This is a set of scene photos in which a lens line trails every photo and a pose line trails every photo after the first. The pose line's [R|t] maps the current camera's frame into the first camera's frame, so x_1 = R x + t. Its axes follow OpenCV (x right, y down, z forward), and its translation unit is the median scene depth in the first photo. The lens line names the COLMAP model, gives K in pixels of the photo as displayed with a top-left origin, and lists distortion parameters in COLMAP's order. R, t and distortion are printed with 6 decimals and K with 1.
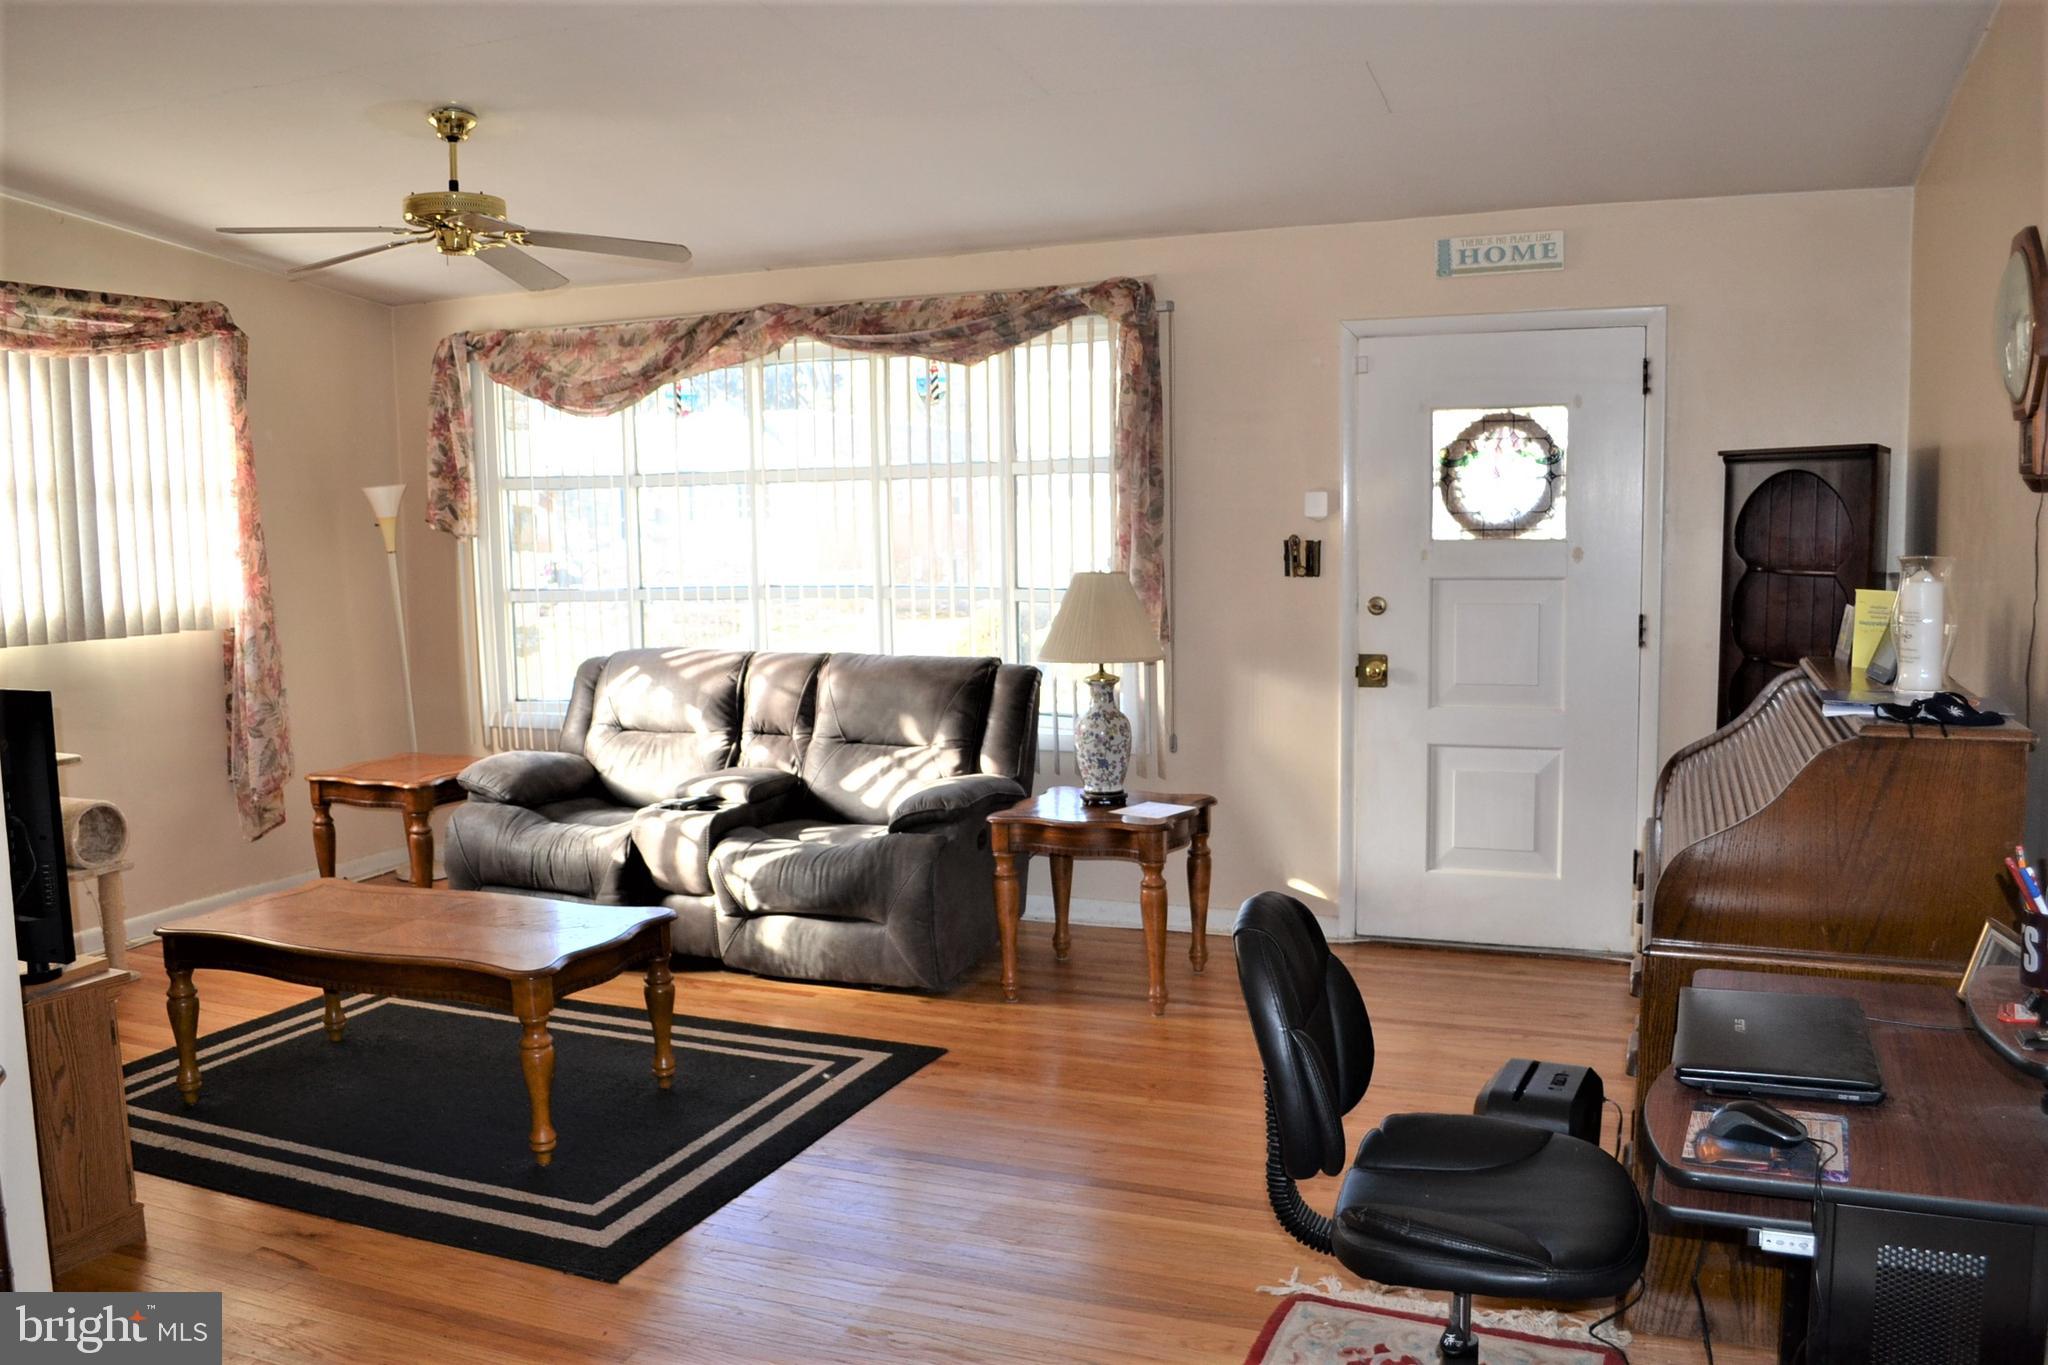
lens RADIAL K [[1630.7, 0, 1012.0], [0, 1630.7, 688.7], [0, 0, 1]] dist [-0.084932, 0.013010]
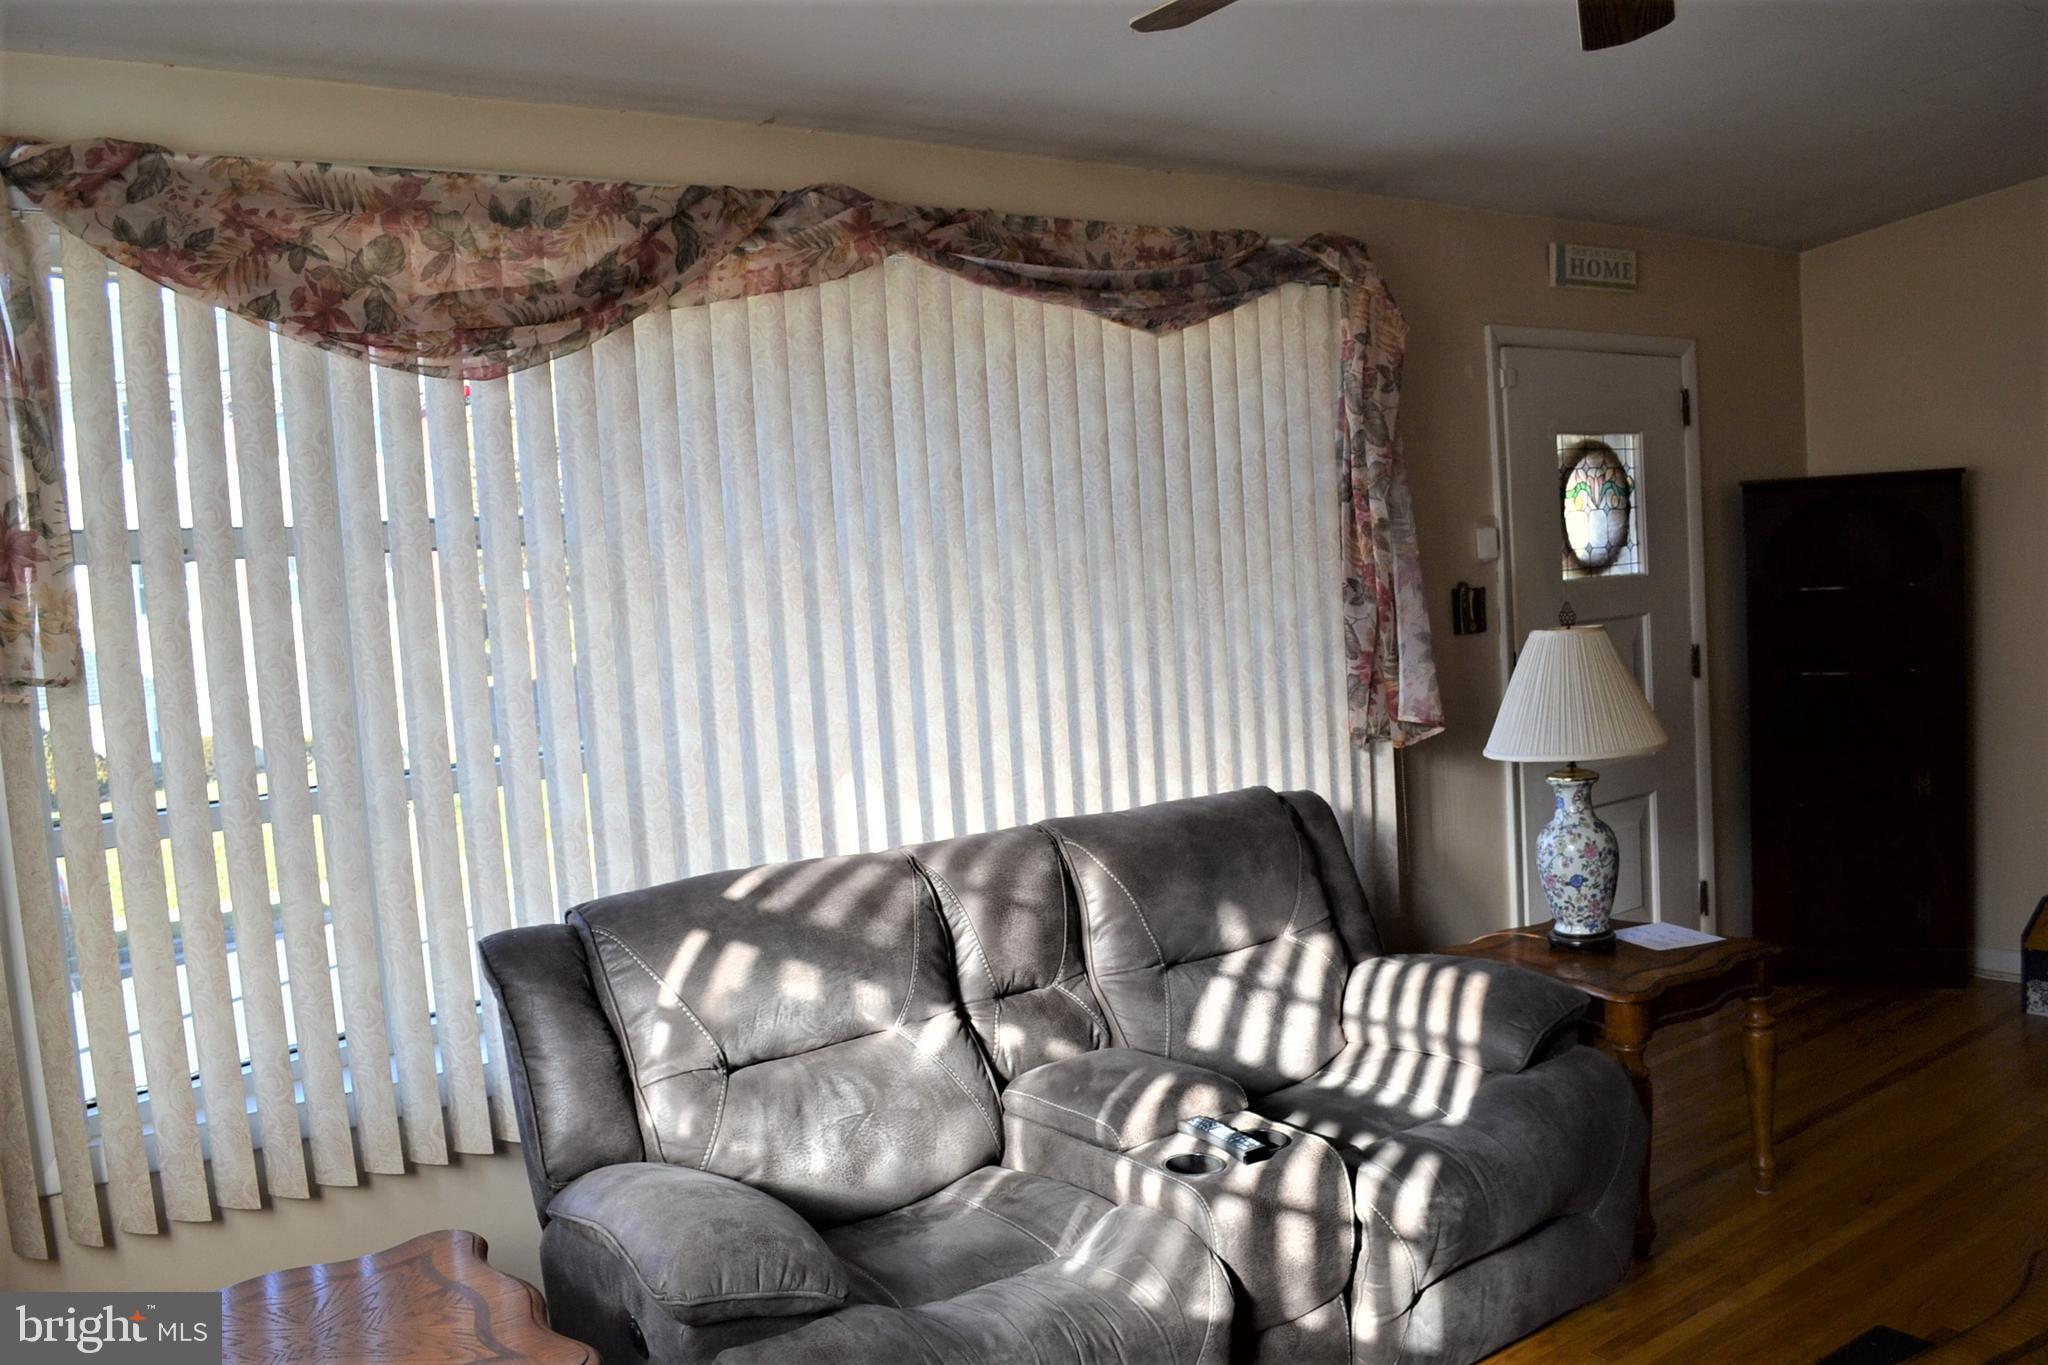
lens RADIAL K [[1630.7, 0, 1020.6], [0, 1630.7, 692.8], [0, 0, 1]] dist [-0.084932, 0.013010]
pose [[0.538610, -0.077918, 0.838944, -0.569841], [0.149541, 0.988747, -0.004176, -0.064189], [-0.829178, 0.127706, 0.544201, 0.689062]]
